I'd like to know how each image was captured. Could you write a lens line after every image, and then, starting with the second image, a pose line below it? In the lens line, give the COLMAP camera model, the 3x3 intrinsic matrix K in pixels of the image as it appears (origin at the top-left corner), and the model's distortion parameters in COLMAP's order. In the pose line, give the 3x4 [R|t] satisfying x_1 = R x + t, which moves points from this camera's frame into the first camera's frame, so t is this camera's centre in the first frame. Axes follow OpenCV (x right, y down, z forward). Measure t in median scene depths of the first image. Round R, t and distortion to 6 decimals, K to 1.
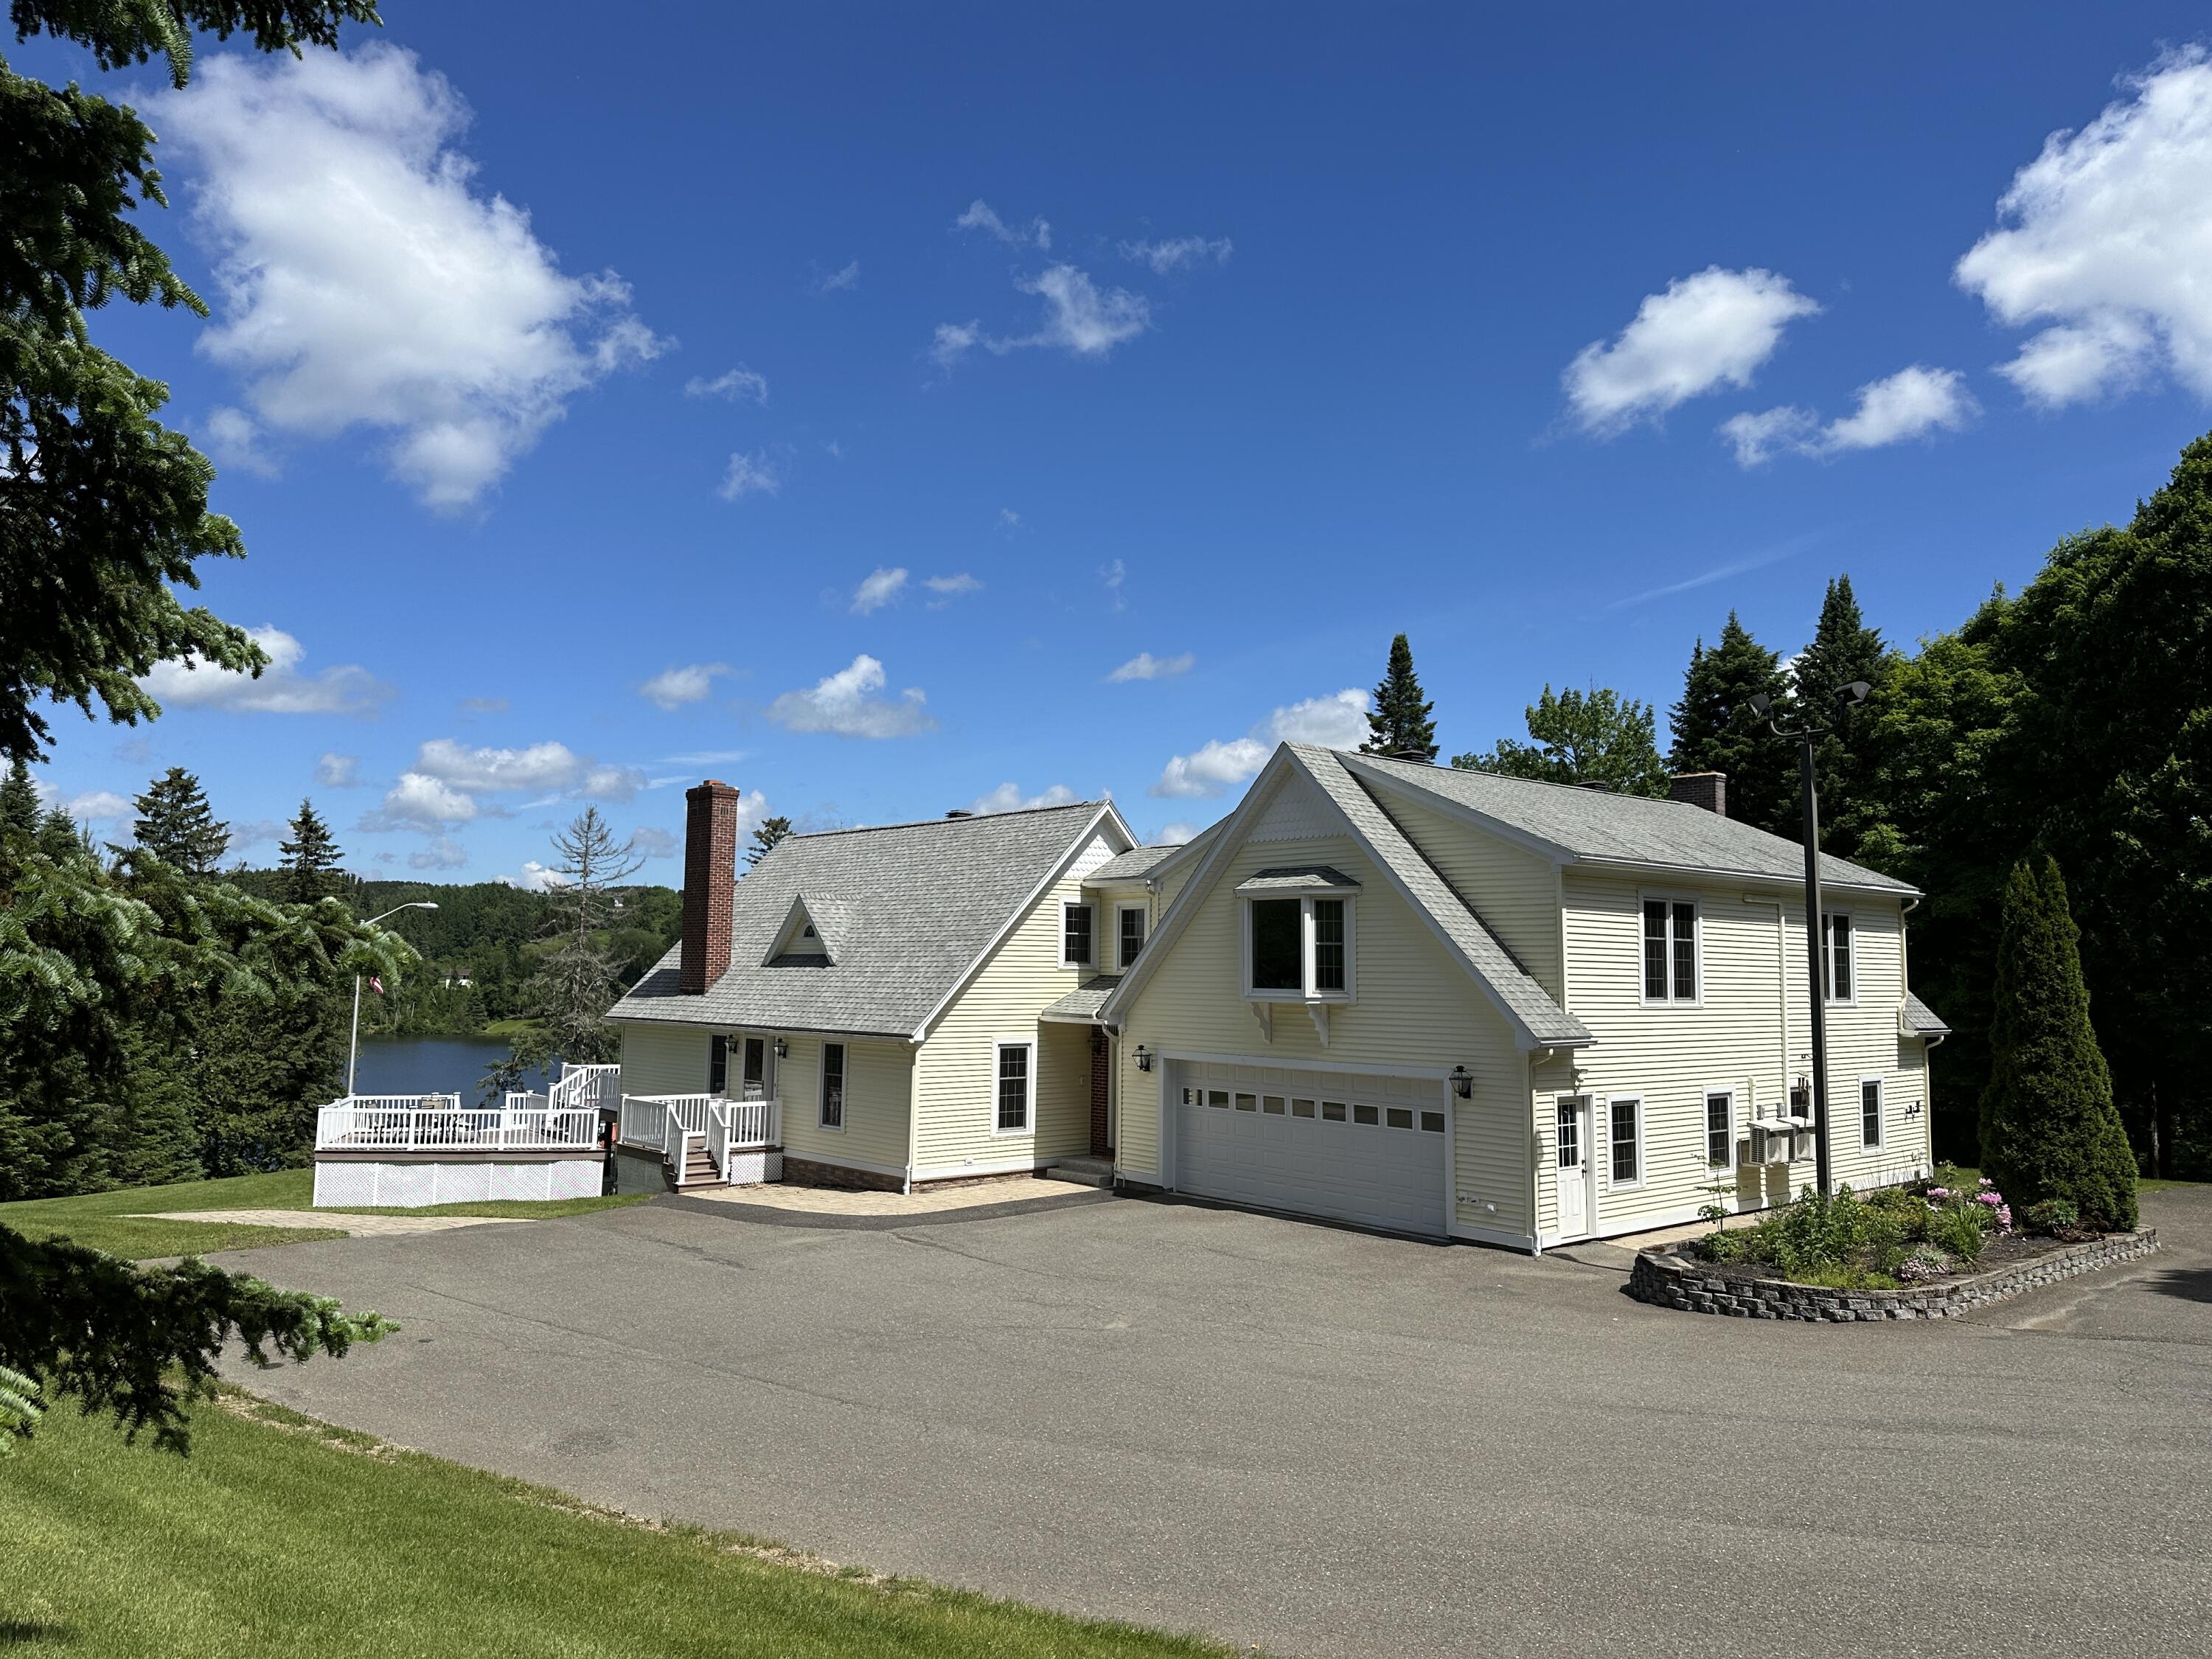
lens RADIAL K [[1596.1, 0, 1095.2], [0, 1596.1, 861.7], [0, 0, 1]] dist [0.027079, -0.001781]
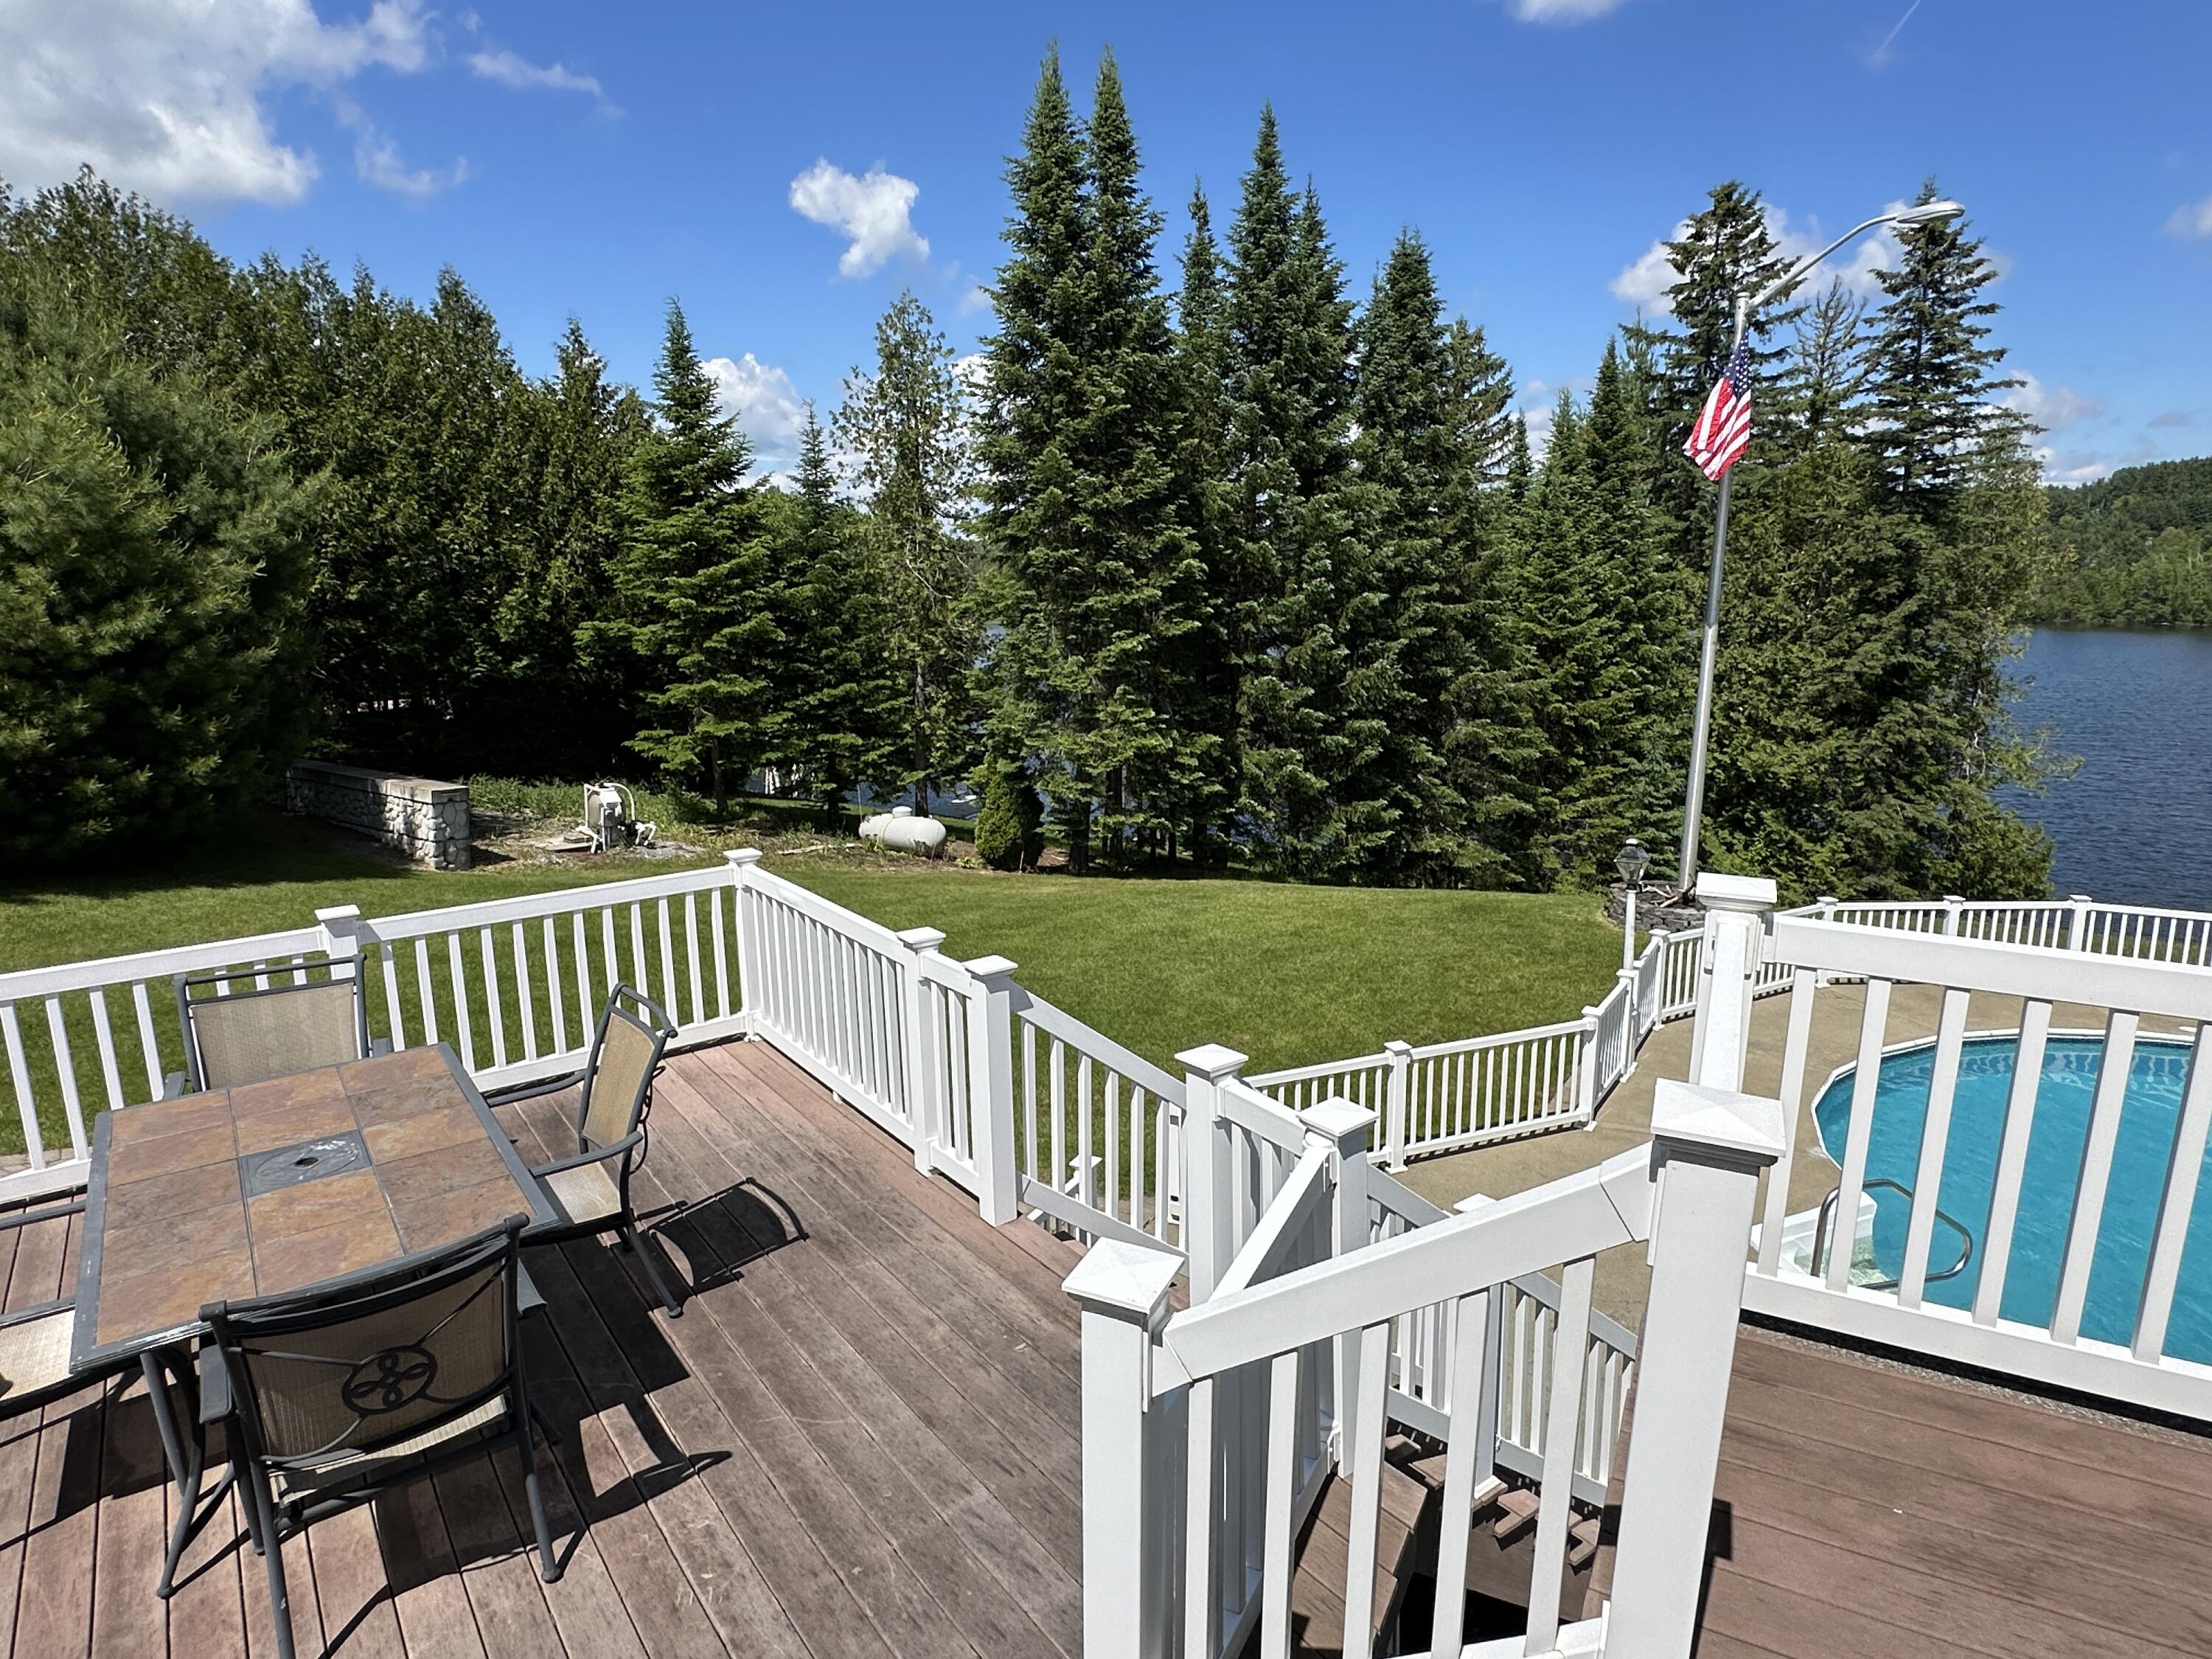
lens RADIAL K [[1290.8, 0, 1106.0], [0, 1290.8, 829.5], [0, 0, 1]] dist [-0.000126, -0.002746]
pose [[0.383195, 0.156080, -0.910385, -0.167619], [0.086239, 0.975269, 0.203503, 0.064242], [0.919633, -0.156492, 0.360258, 0.560961]]
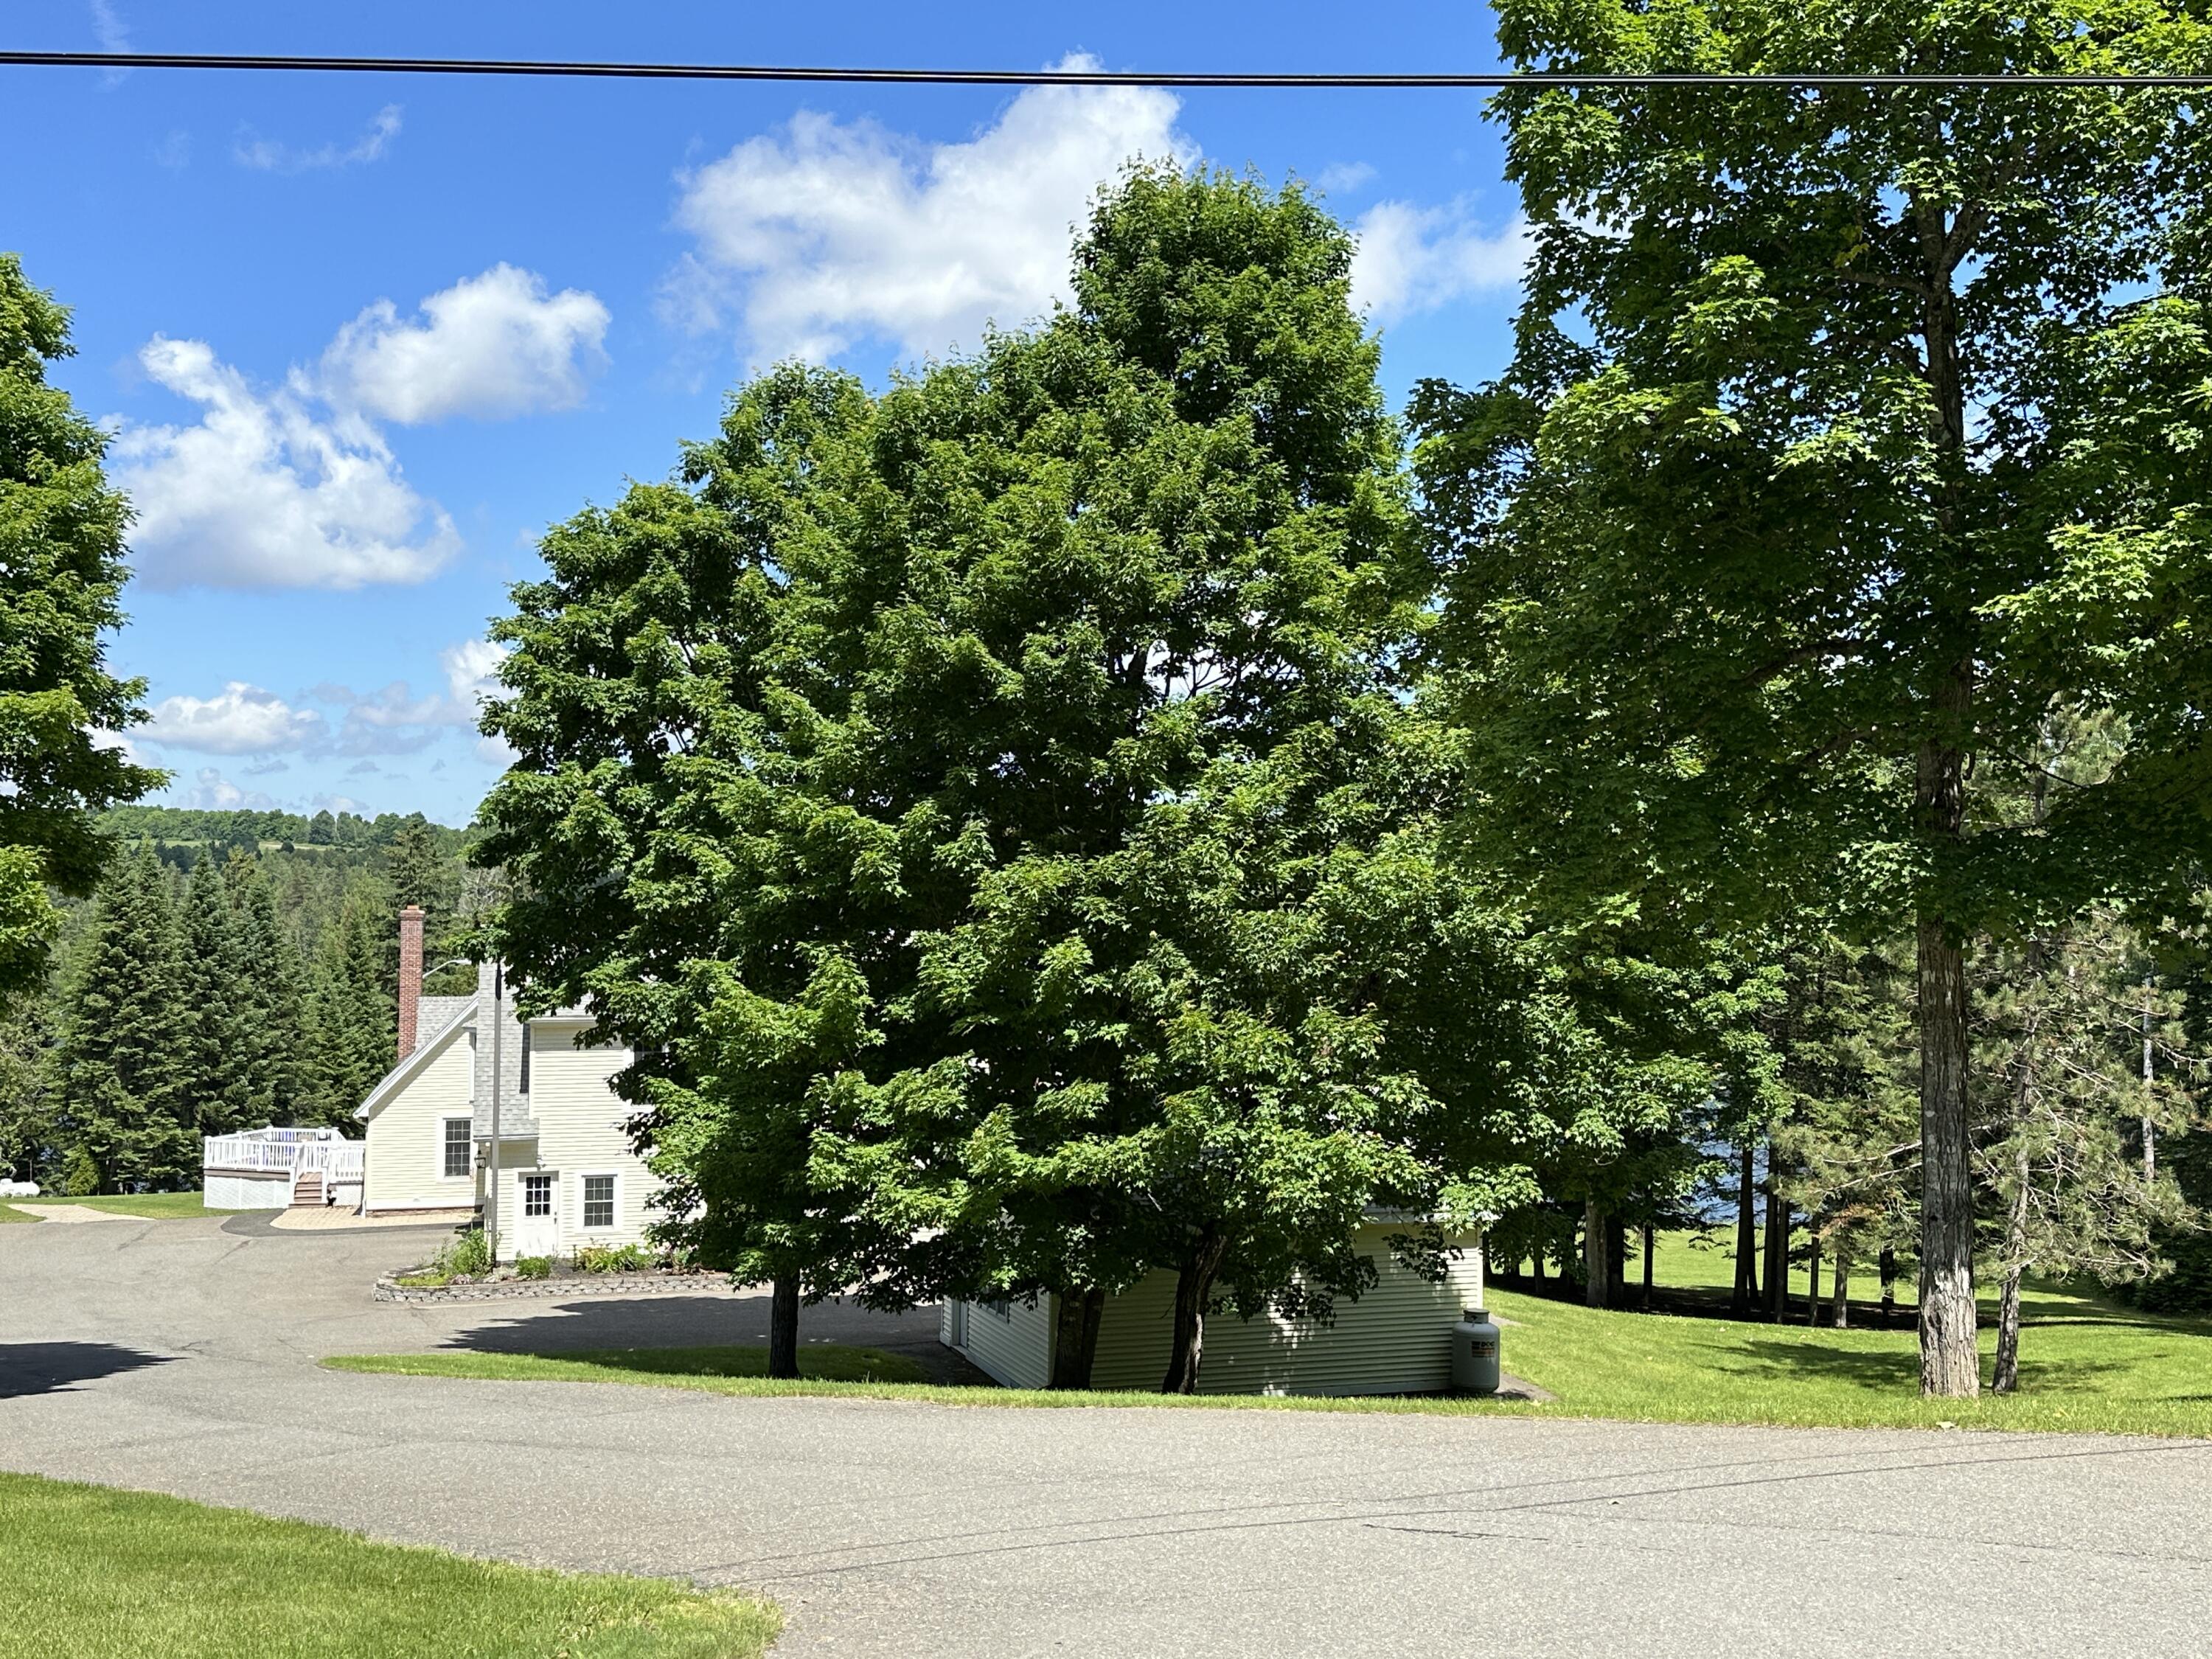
lens RADIAL K [[2327.6, 0, 1106.0], [0, 2327.6, 829.5], [0, 0, 1]] dist [0.382548, -1.040311]
pose [[0.890213, -0.023051, -0.454962, 0.640168], [0.040922, 0.998728, 0.029470, -0.081841], [0.453703, -0.044852, 0.890023, -0.285428]]
